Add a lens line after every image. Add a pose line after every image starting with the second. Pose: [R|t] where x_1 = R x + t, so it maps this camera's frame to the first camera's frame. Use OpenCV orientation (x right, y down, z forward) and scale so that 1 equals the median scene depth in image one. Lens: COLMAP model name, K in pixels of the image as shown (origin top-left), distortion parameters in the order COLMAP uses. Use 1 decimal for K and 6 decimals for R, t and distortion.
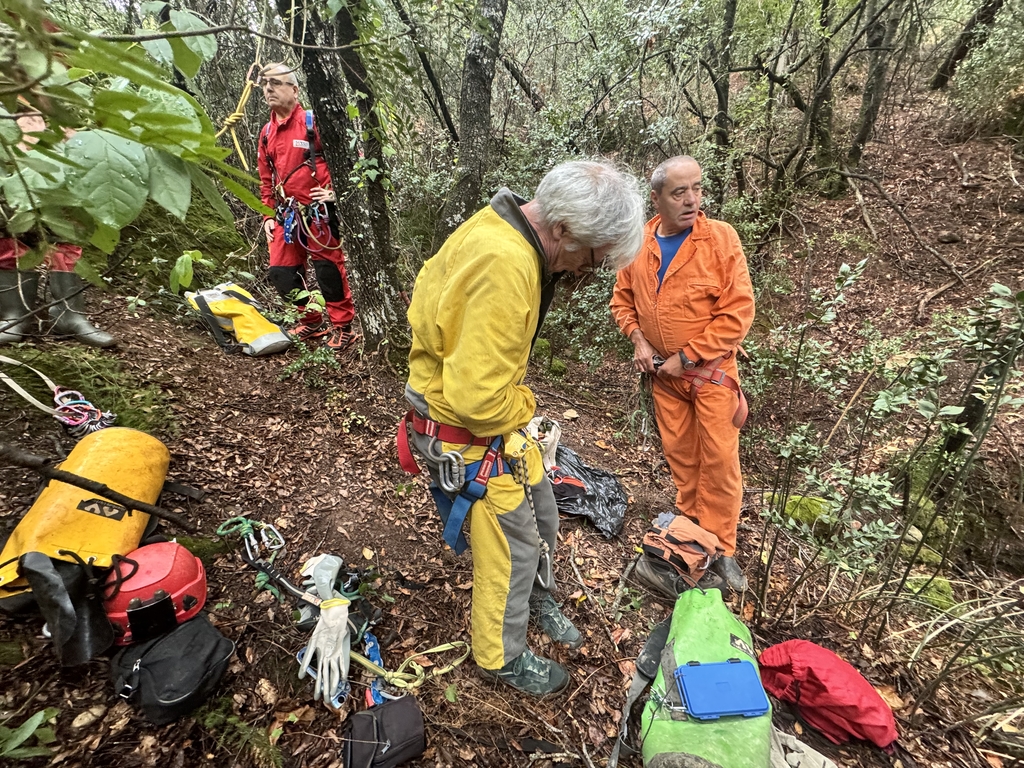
lens RADIAL K [[410.4, 0, 513.8], [0, 410.4, 380.9], [0, 0, 1]] dist [-0.000088, -0.000212]
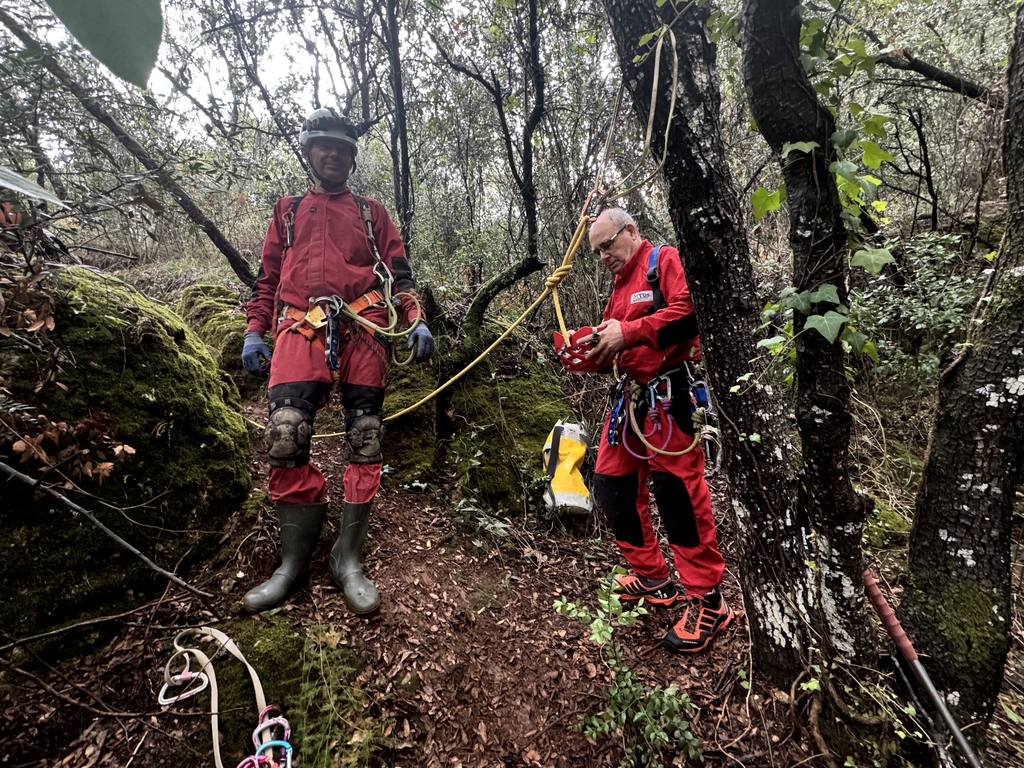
lens RADIAL K [[478.5, 0, 513.2], [0, 478.5, 384.0], [0, 0, 1]] dist [-0.001232, 0.000138]
pose [[0.740425, -0.068905, -0.668598, -0.213521], [-0.147244, 0.953940, -0.261375, -0.236788], [0.655813, 0.291976, 0.696175, 0.421837]]
